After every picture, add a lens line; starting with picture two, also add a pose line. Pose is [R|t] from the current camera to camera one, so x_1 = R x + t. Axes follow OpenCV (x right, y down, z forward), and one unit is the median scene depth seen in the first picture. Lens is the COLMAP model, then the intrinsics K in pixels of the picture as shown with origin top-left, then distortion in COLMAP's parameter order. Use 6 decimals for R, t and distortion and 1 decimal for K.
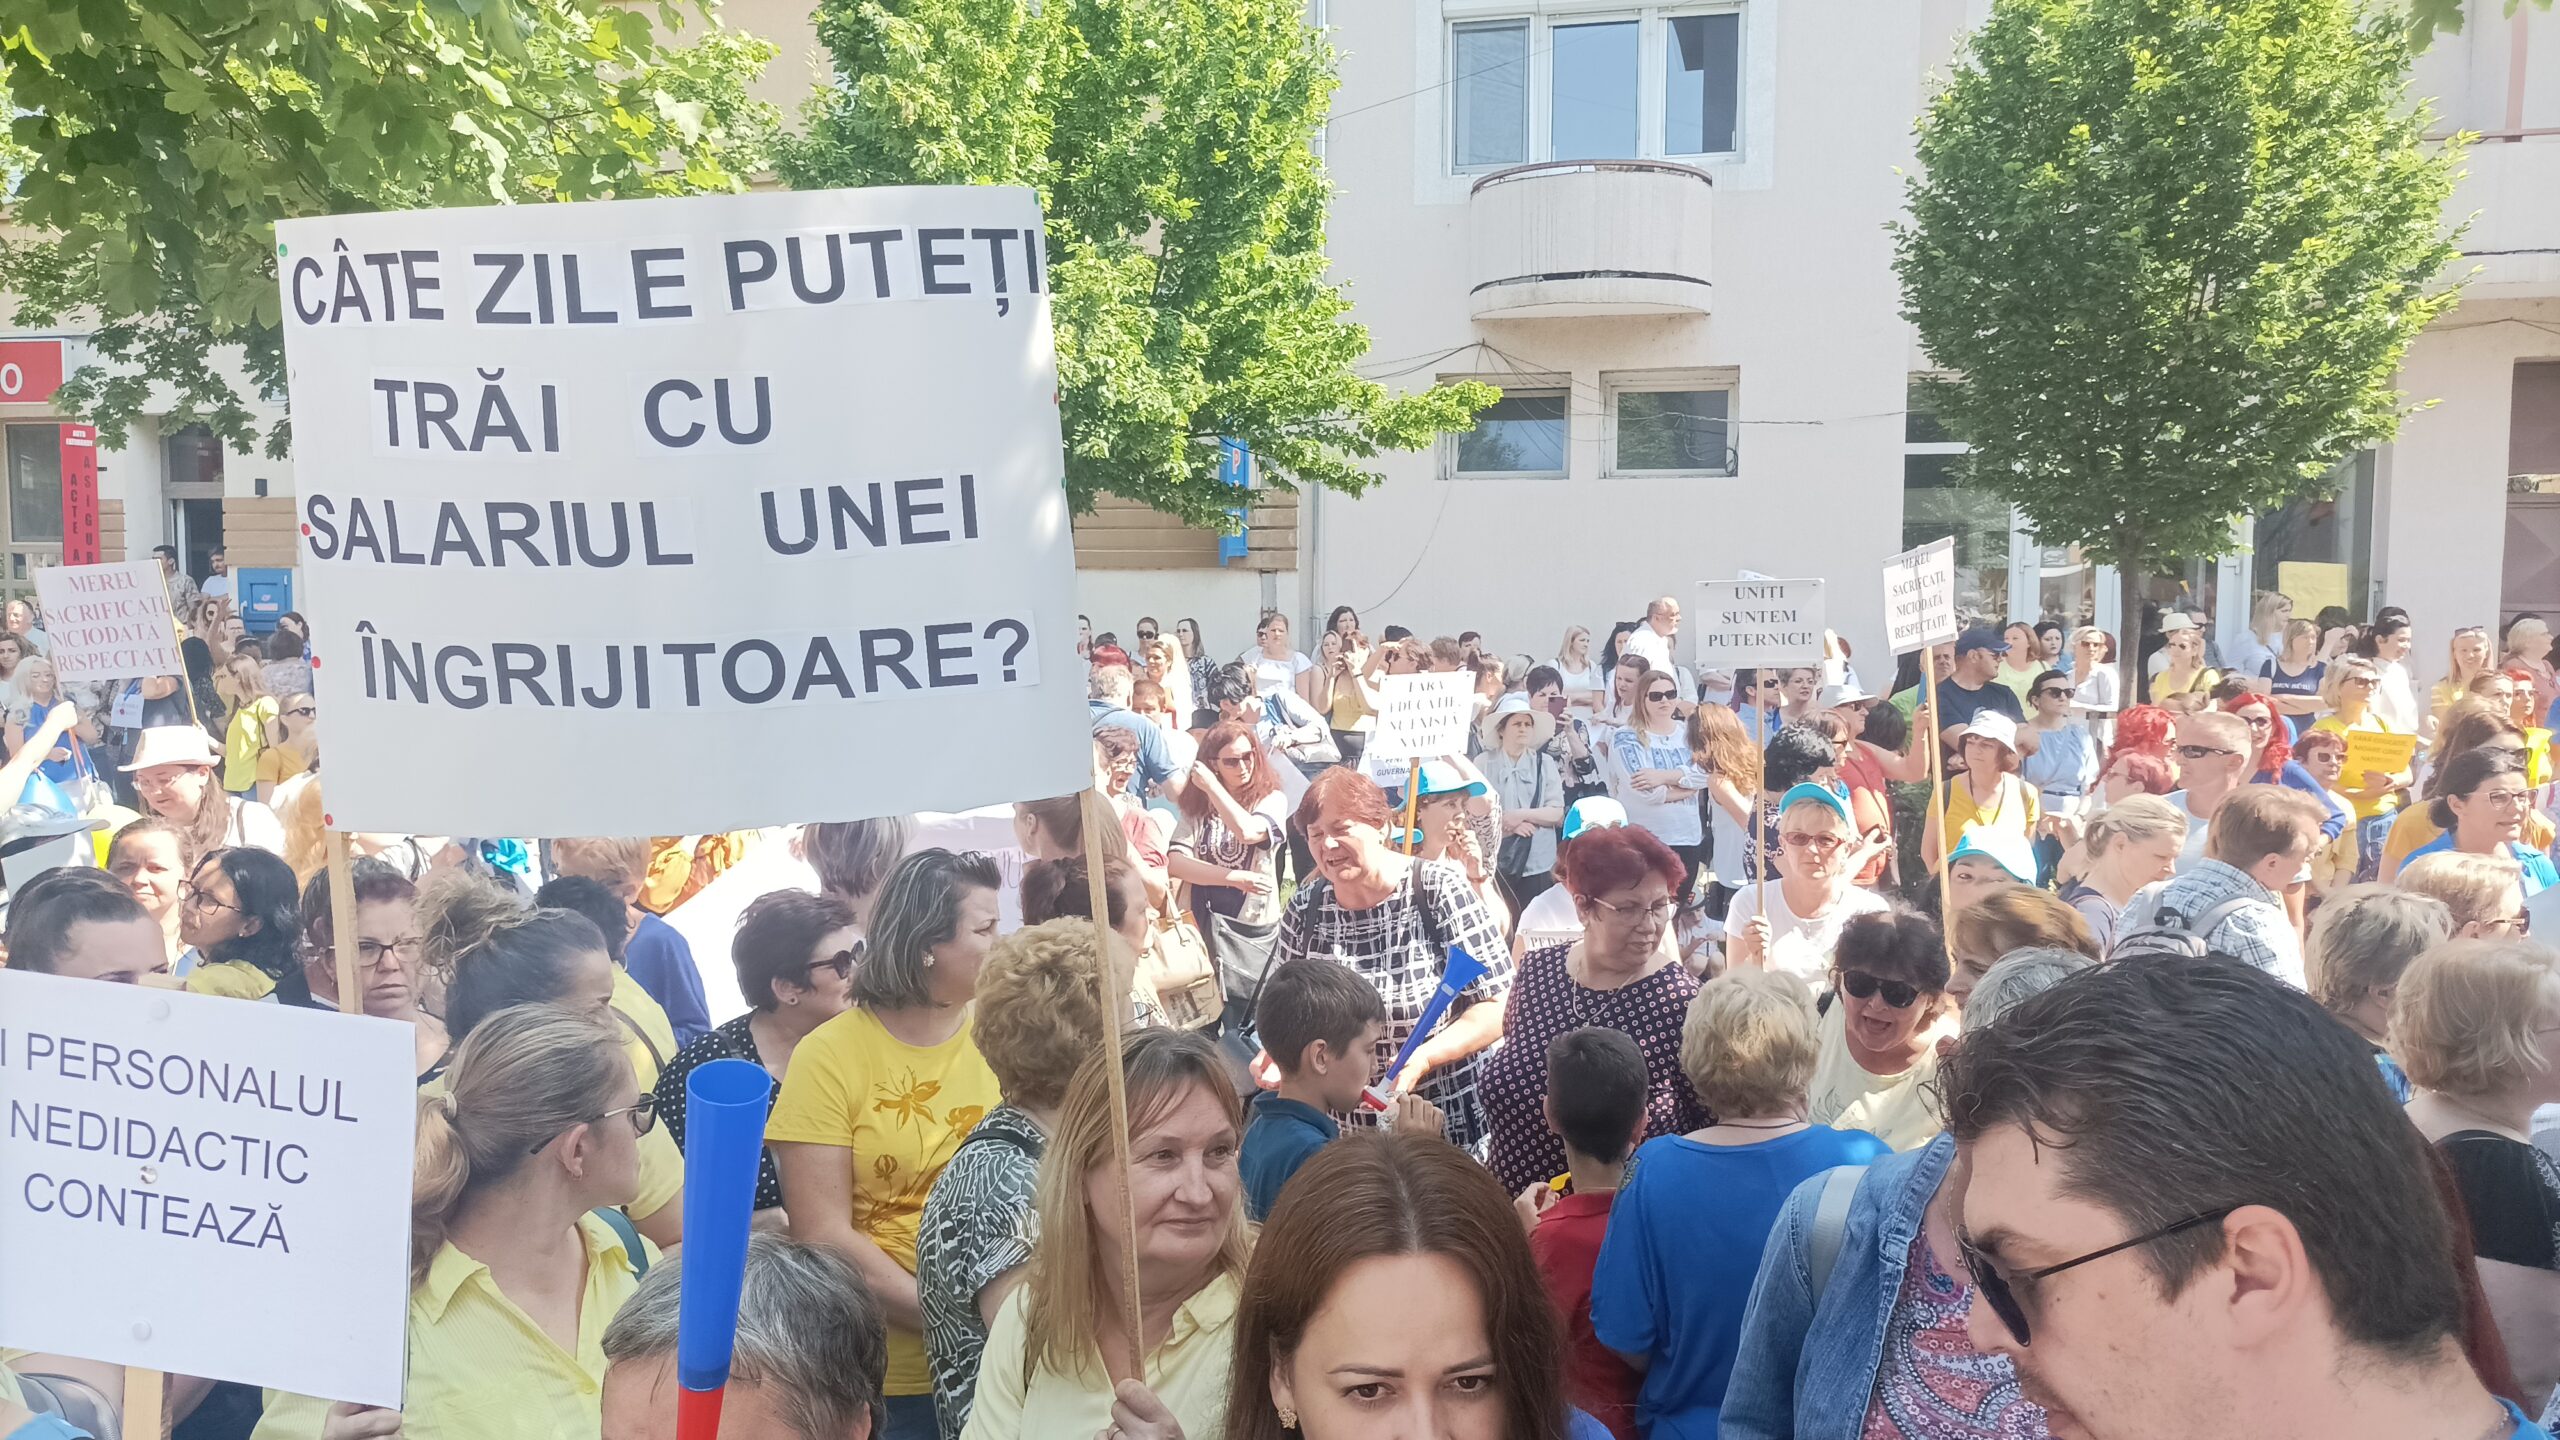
lens RADIAL K [[1895.8, 0, 1282.3], [0, 1895.8, 730.4], [0, 0, 1]] dist [0.027341, -0.021748]
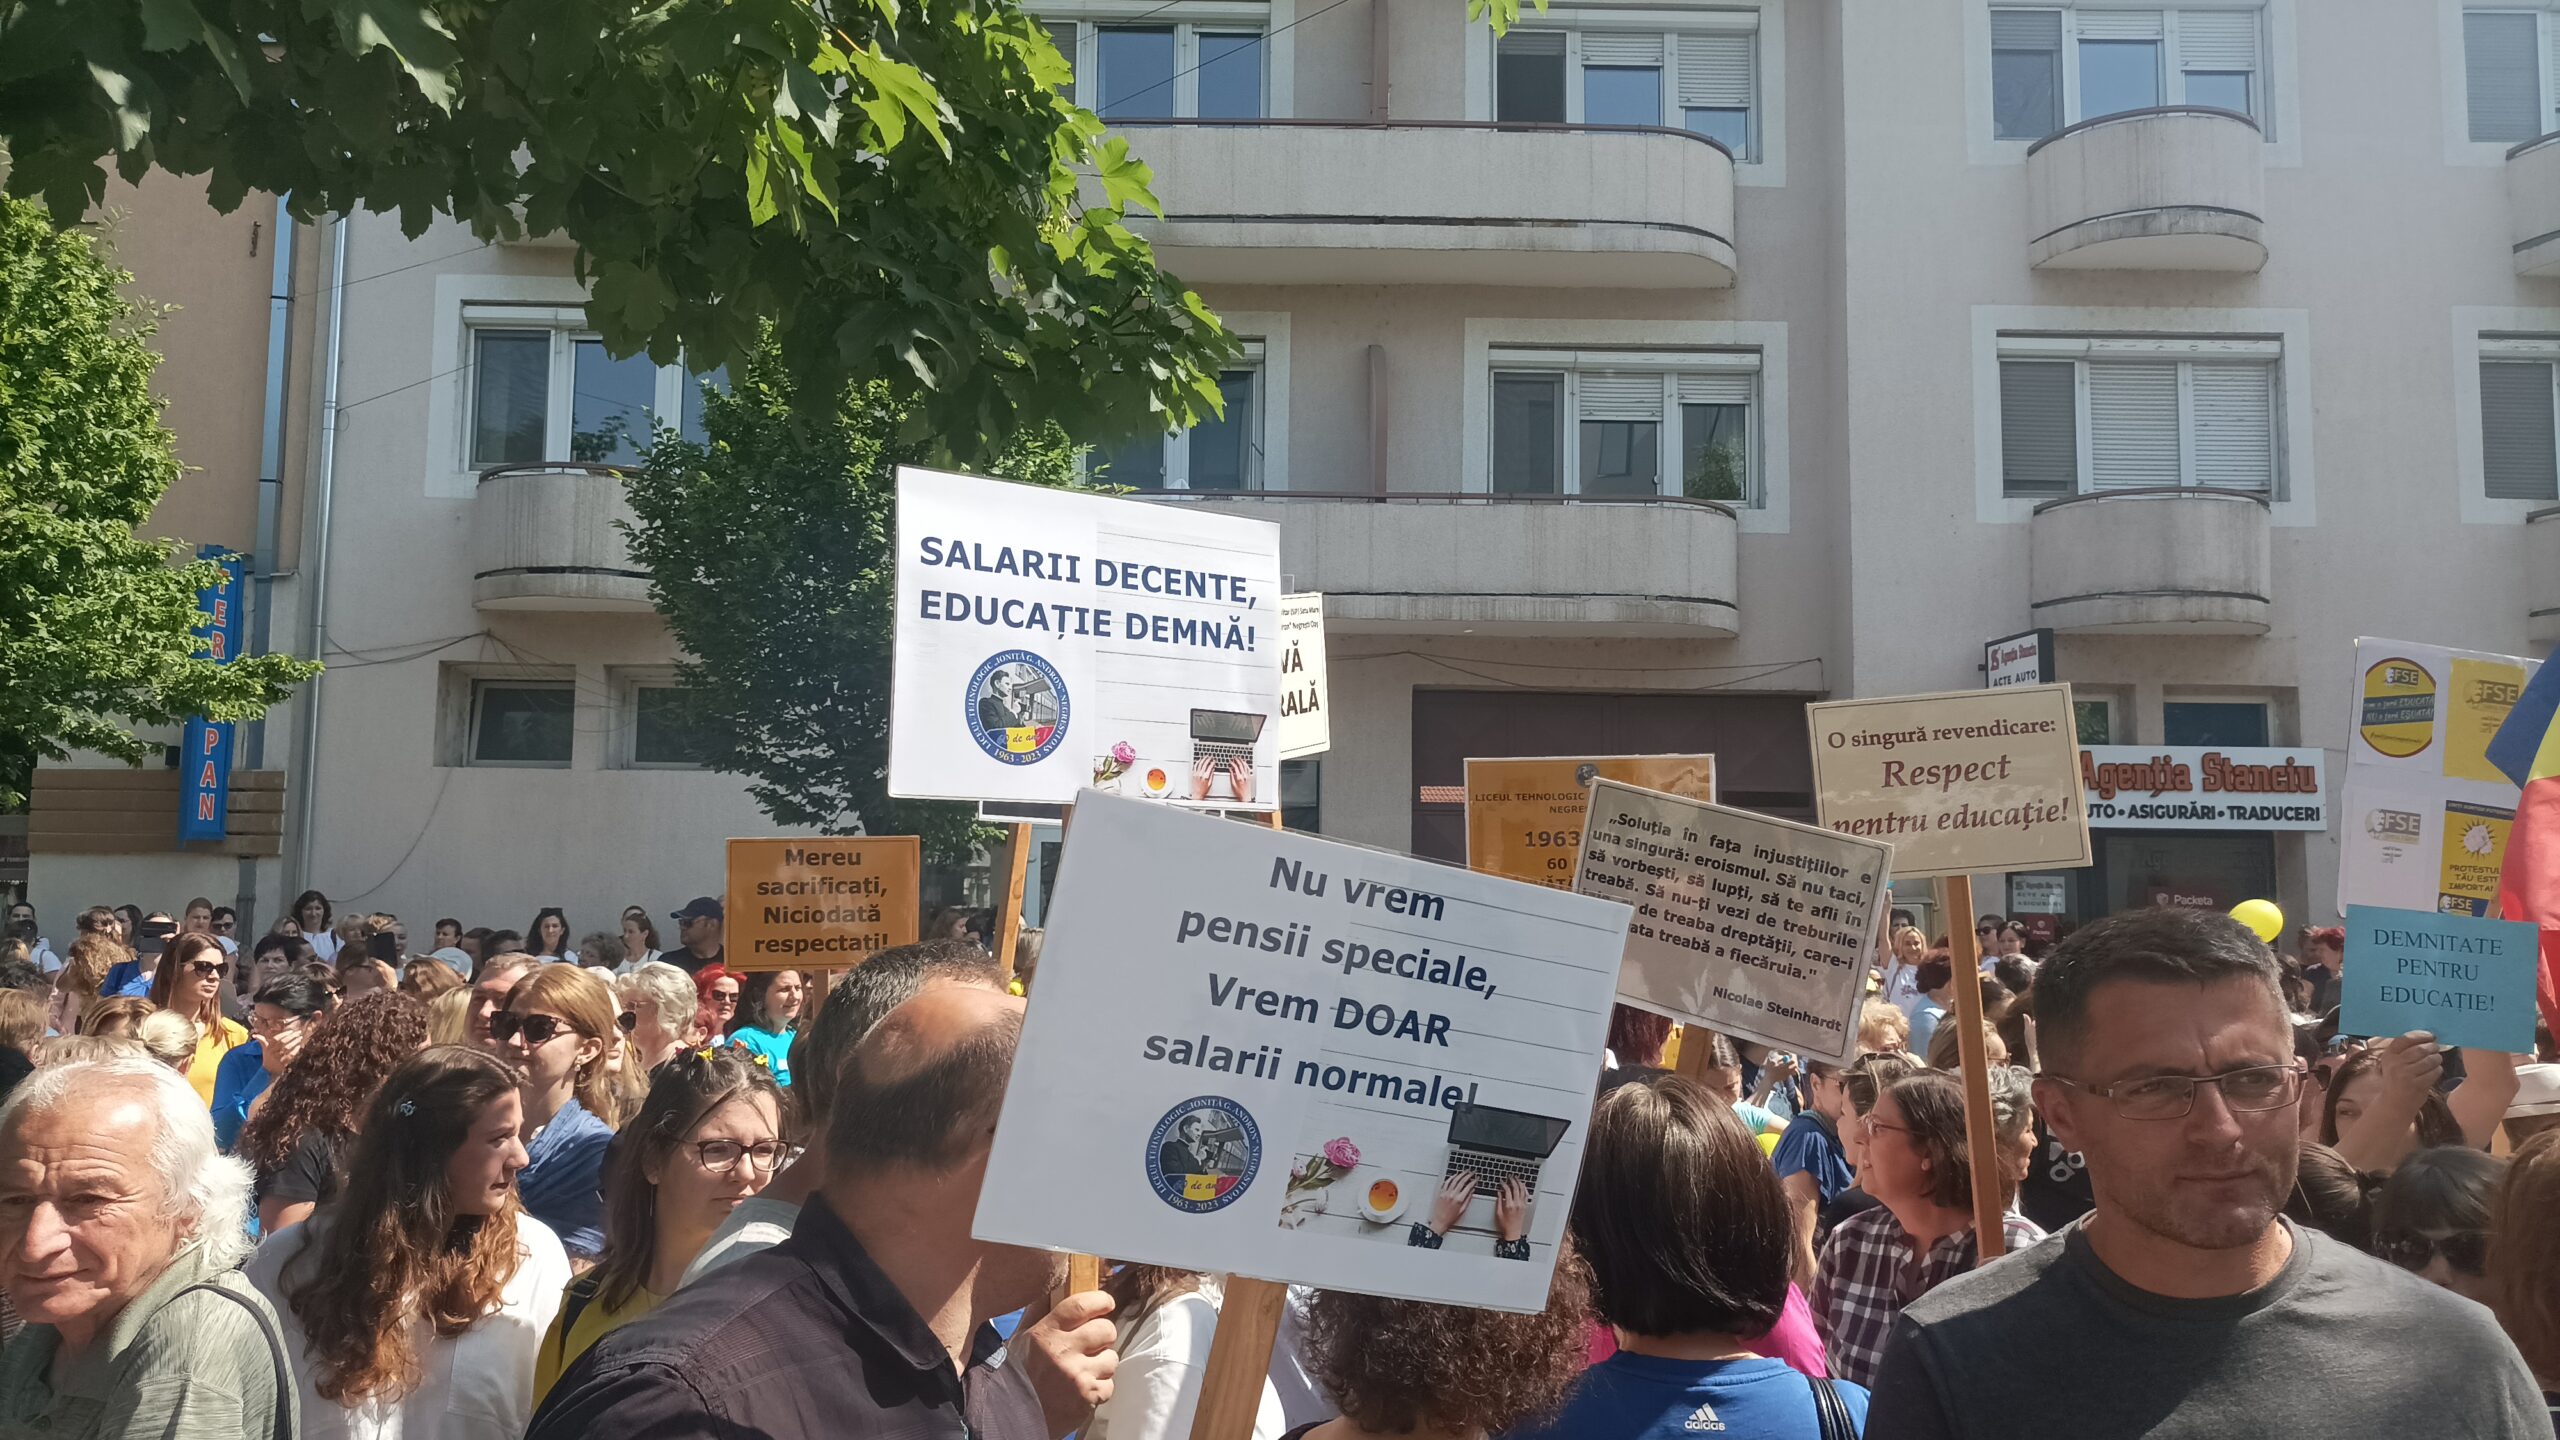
lens RADIAL K [[1895.8, 0, 1259.3], [0, 1895.8, 775.8], [0, 0, 1]] dist [0.027341, -0.021748]
pose [[0.969093, 0.025289, 0.245397, 0.375423], [0.010671, 0.989504, -0.144113, 0.030547], [-0.246466, 0.142277, 0.958651, -0.082538]]
